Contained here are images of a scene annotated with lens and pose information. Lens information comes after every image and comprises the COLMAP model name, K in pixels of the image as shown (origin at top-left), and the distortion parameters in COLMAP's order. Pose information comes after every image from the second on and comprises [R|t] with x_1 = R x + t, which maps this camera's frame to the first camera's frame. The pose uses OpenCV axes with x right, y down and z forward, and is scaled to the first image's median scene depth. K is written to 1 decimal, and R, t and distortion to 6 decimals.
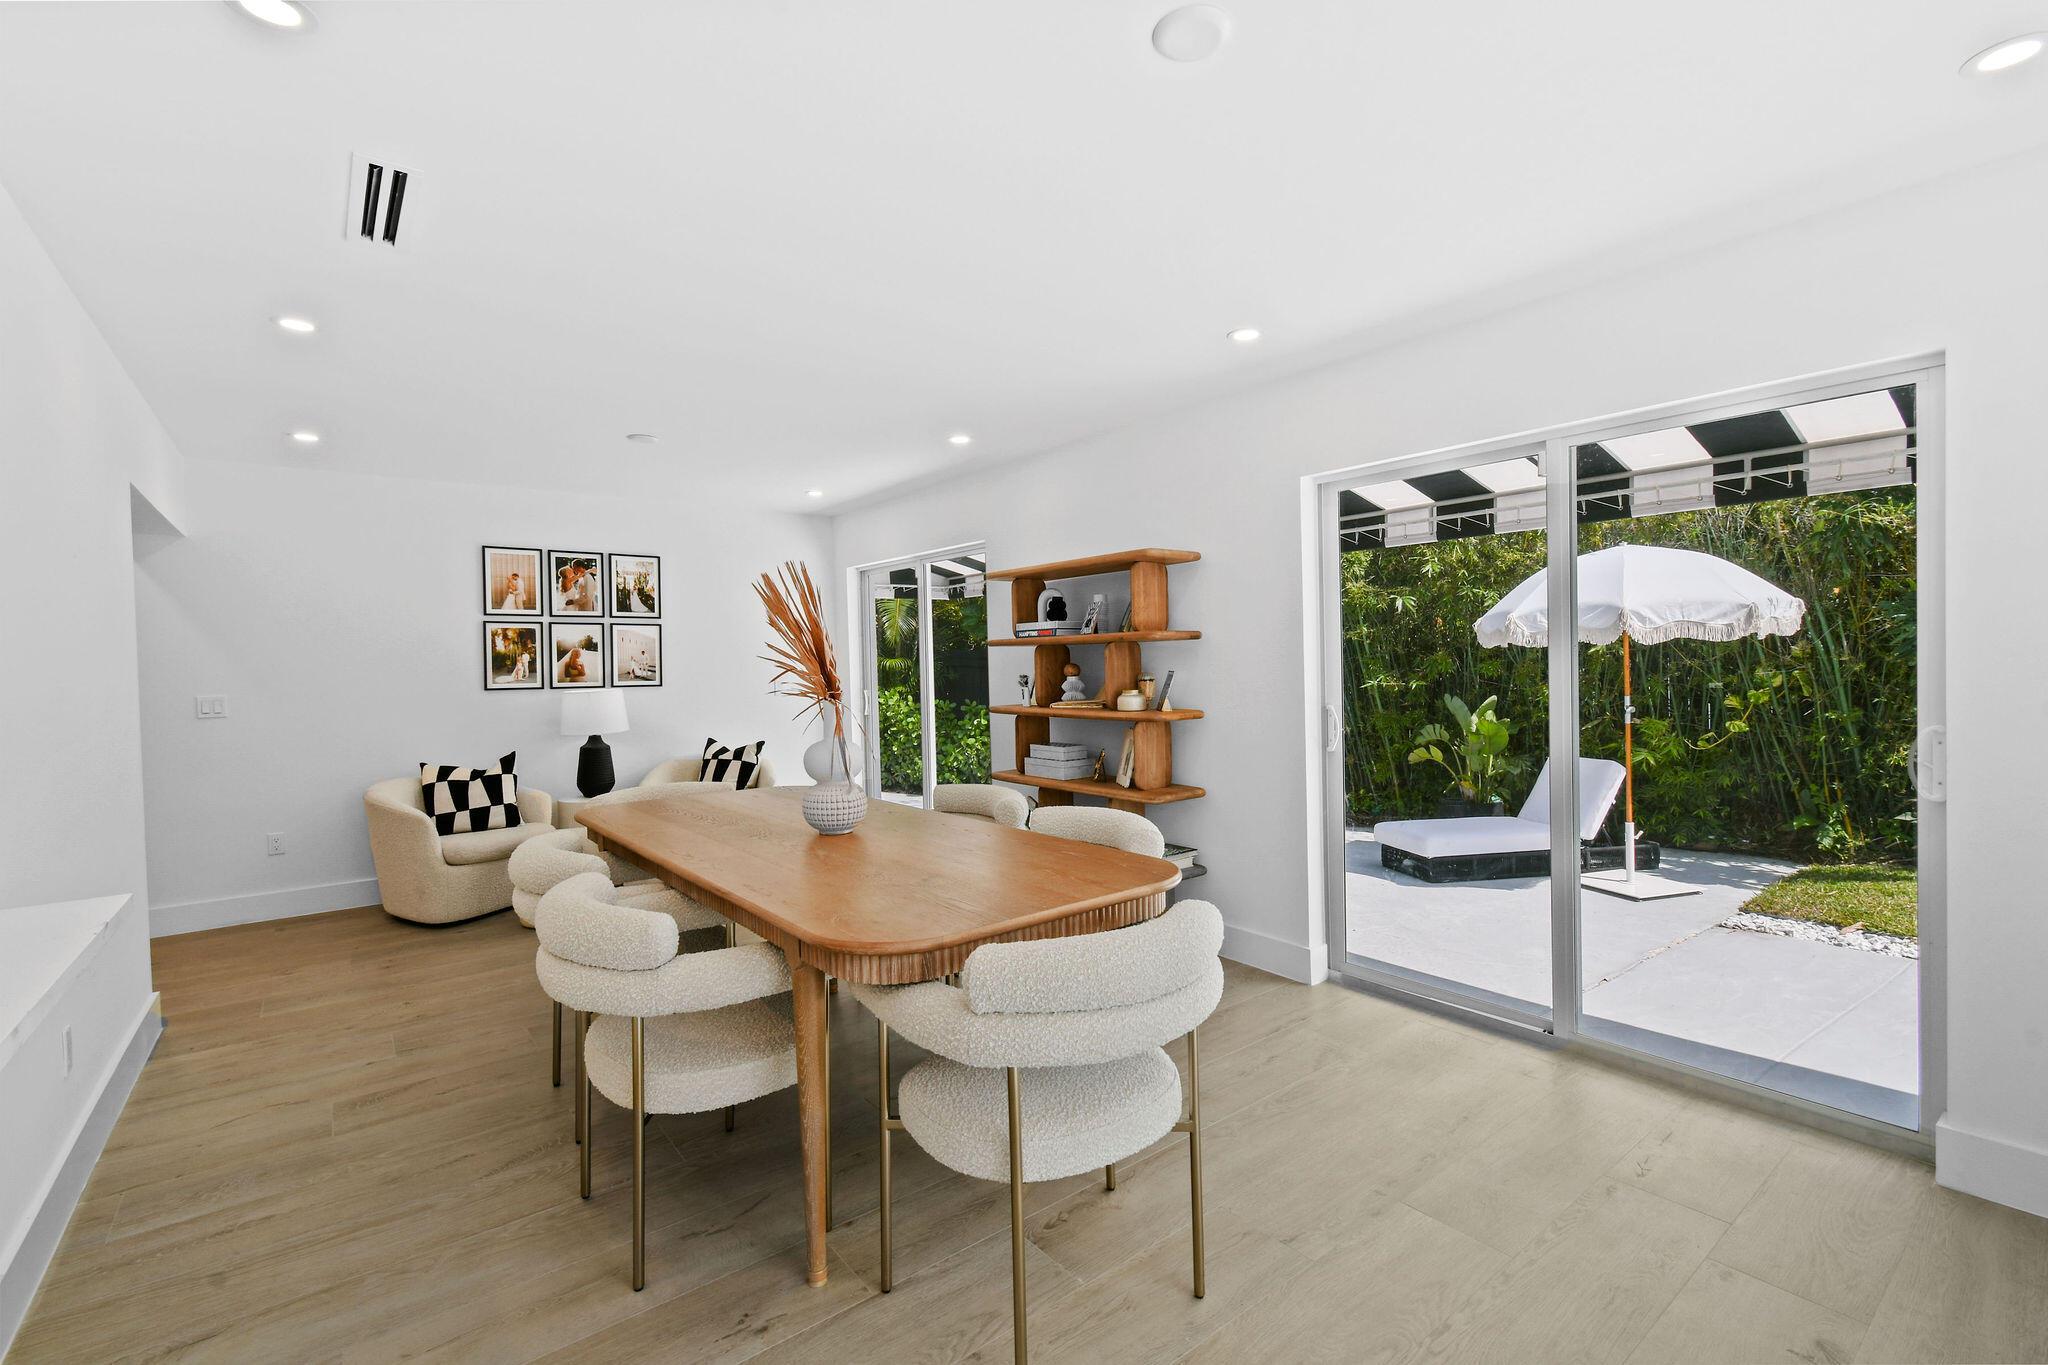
lens RADIAL K [[921.6, 0, 1019.3], [0, 921.6, 668.3], [0, 0, 1]] dist [0.005435, -0.004873]
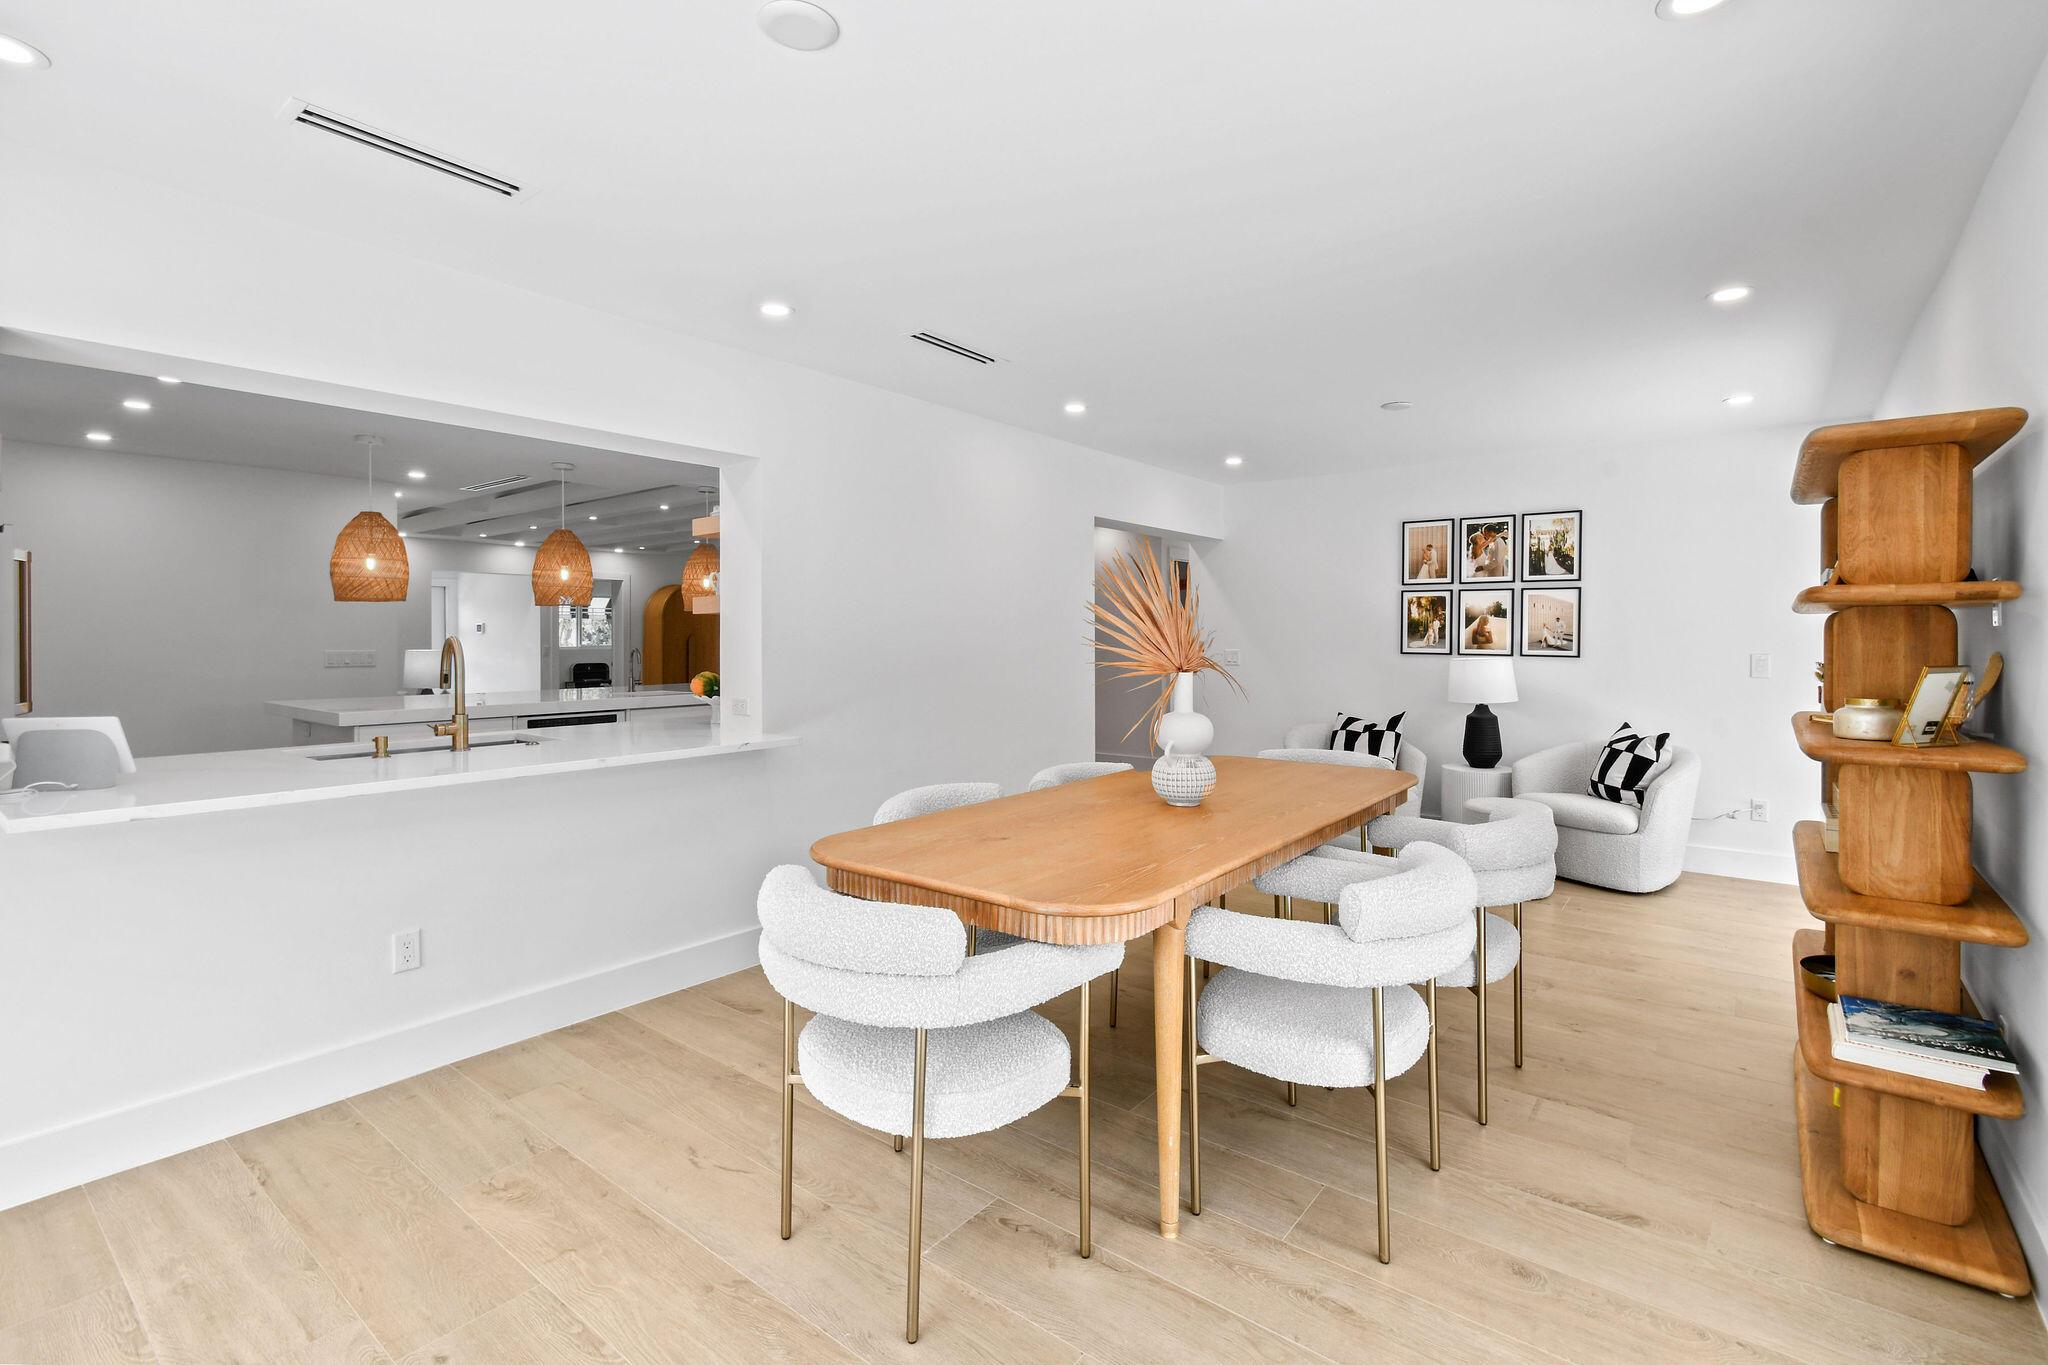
lens RADIAL K [[921.6, 0, 1009.9], [0, 921.6, 634.0], [0, 0, 1]] dist [0.005435, -0.004873]
pose [[0.219967, 0.018432, -0.975333, 0.368881], [-0.014807, 0.999769, 0.015555, -0.009208], [0.975395, 0.011020, 0.220189, 0.292027]]
